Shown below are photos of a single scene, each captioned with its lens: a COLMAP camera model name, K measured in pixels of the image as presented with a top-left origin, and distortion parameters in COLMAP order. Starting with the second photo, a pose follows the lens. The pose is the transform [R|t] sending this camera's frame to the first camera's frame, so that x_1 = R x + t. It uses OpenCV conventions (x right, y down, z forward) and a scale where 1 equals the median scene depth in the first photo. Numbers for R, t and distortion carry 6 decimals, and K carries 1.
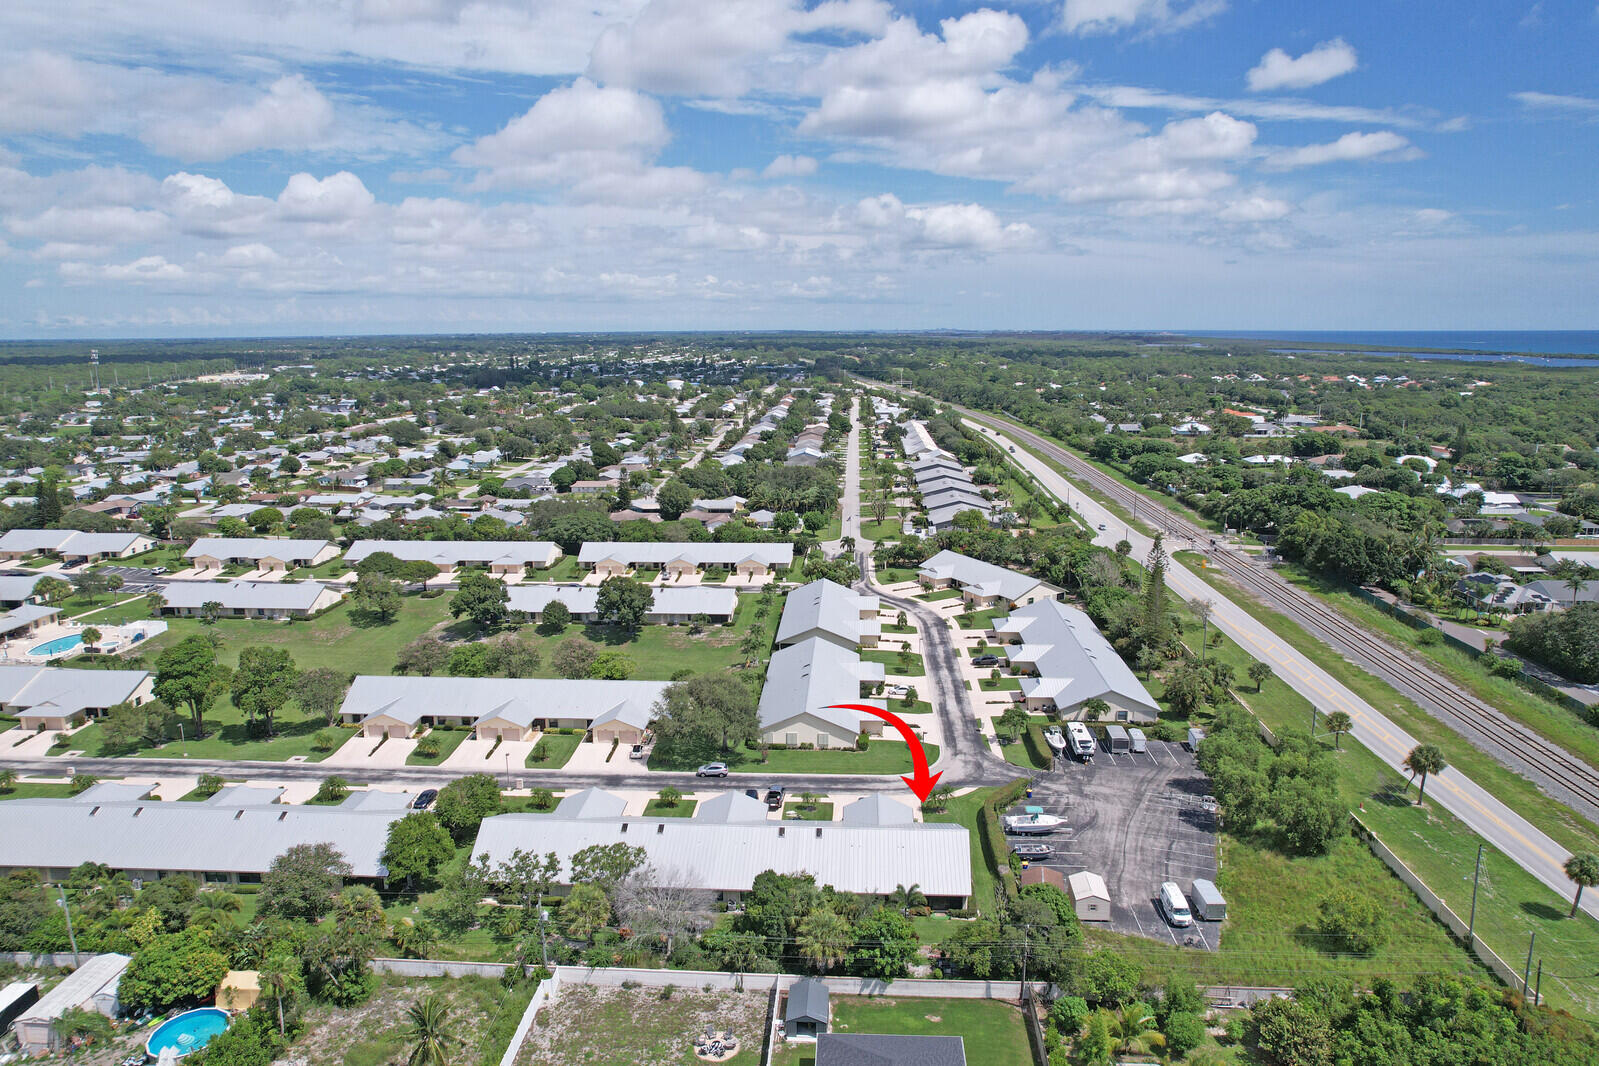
lens RADIAL K [[1017.3, 0, 796.1], [0, 1017.3, 528.5], [0, 0, 1]] dist [-0.070109, 0.061314]
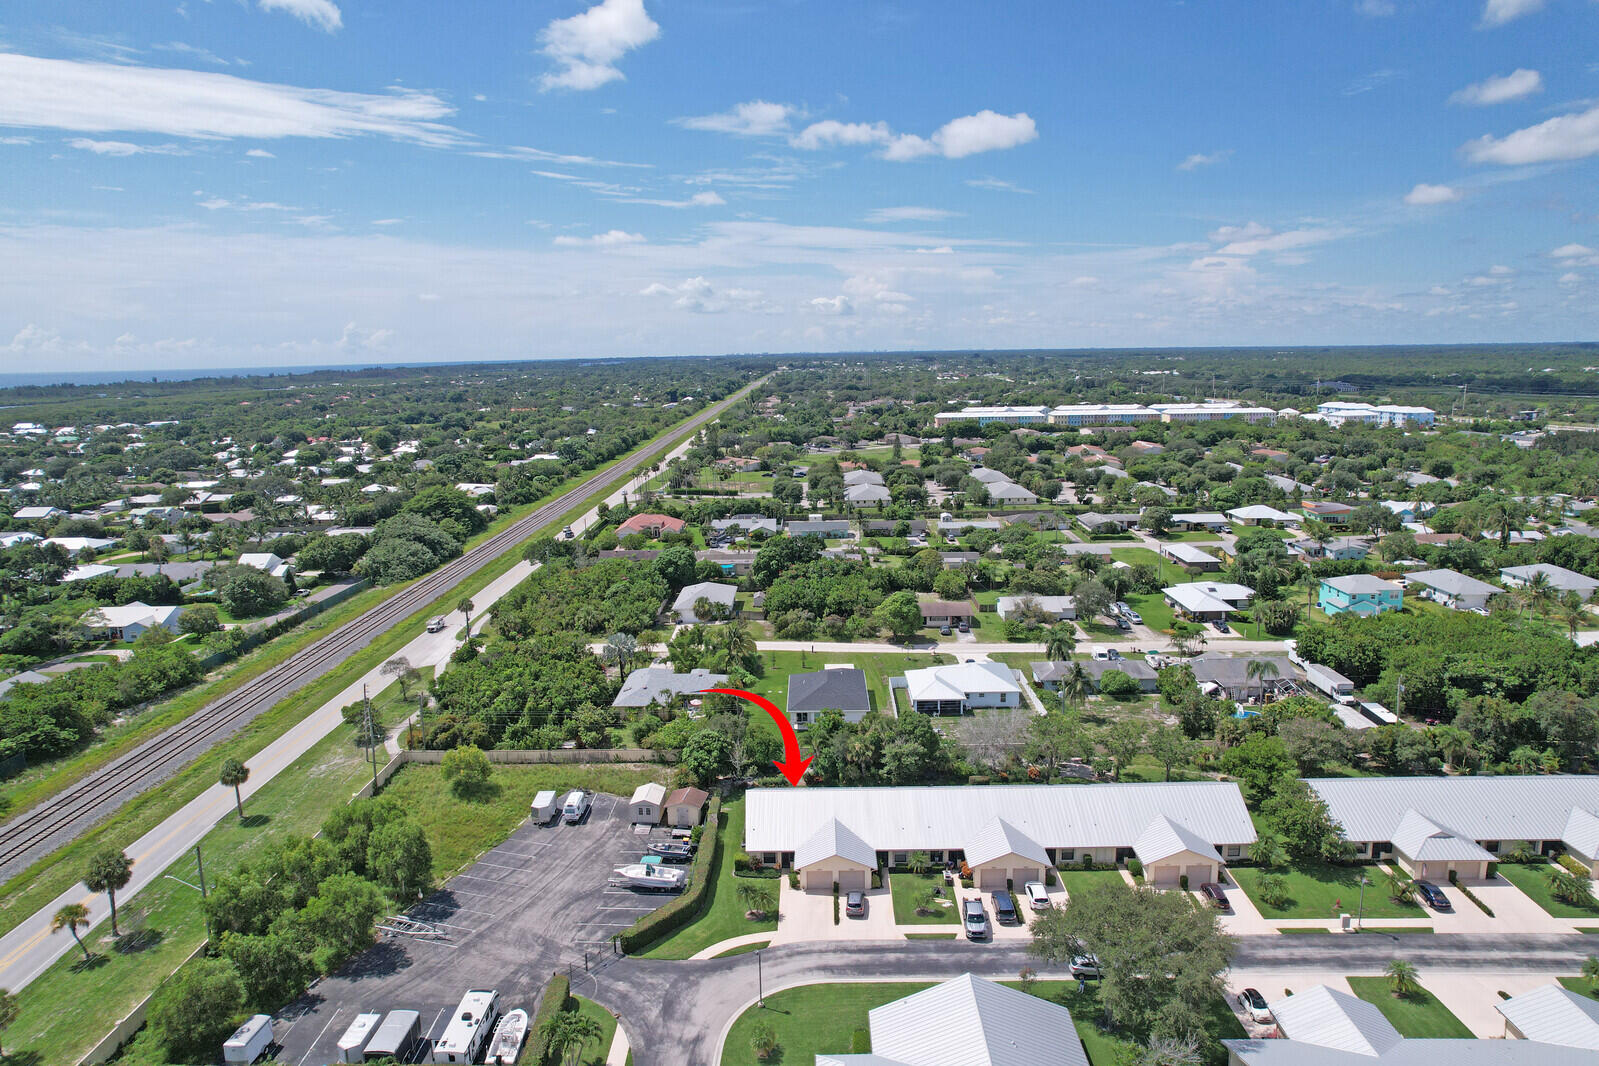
lens RADIAL K [[1017.3, 0, 797.3], [0, 1017.3, 522.9], [0, 0, 1]] dist [-0.070109, 0.061314]
pose [[-0.998829, 0.031083, -0.037076, 0.105580], [0.015768, 0.933624, 0.357908, -0.222219], [0.045740, 0.356904, -0.933020, 1.312243]]
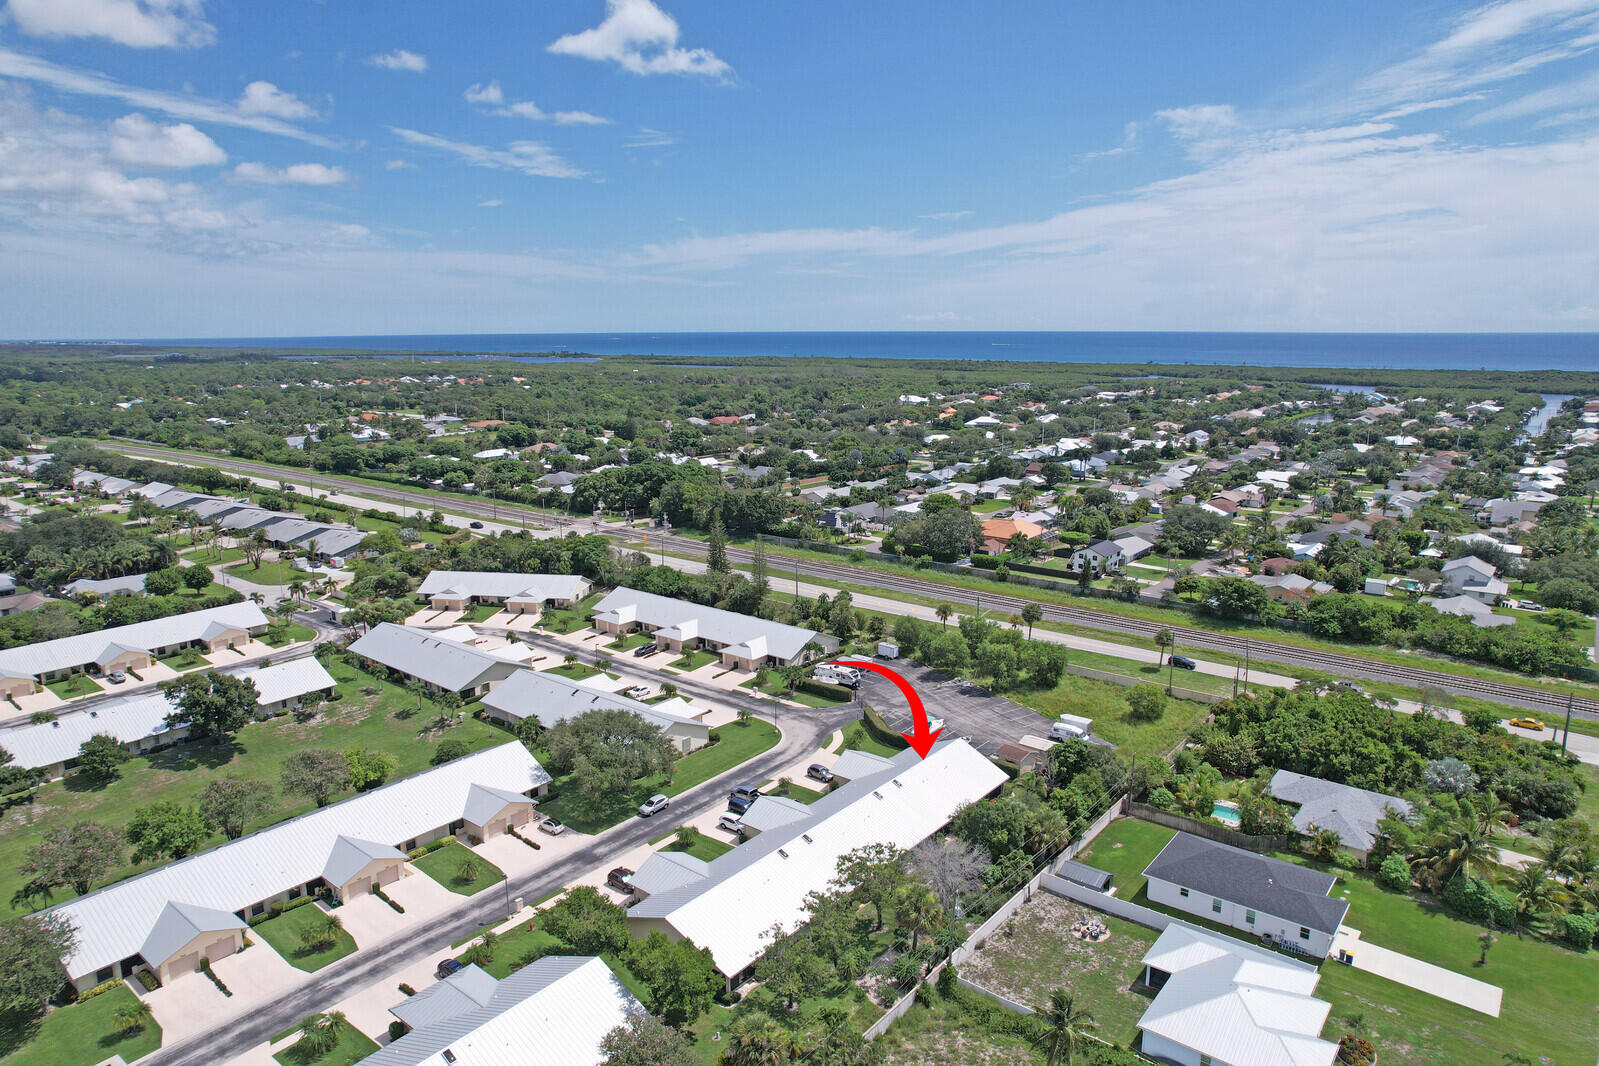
lens RADIAL K [[1017.3, 0, 798.7], [0, 1017.3, 547.5], [0, 0, 1]] dist [-0.070109, 0.061314]
pose [[0.581478, -0.168584, 0.795904, -0.620800], [0.159909, 0.982895, 0.091363, -0.049553], [-0.797692, 0.074147, 0.598490, 0.288300]]
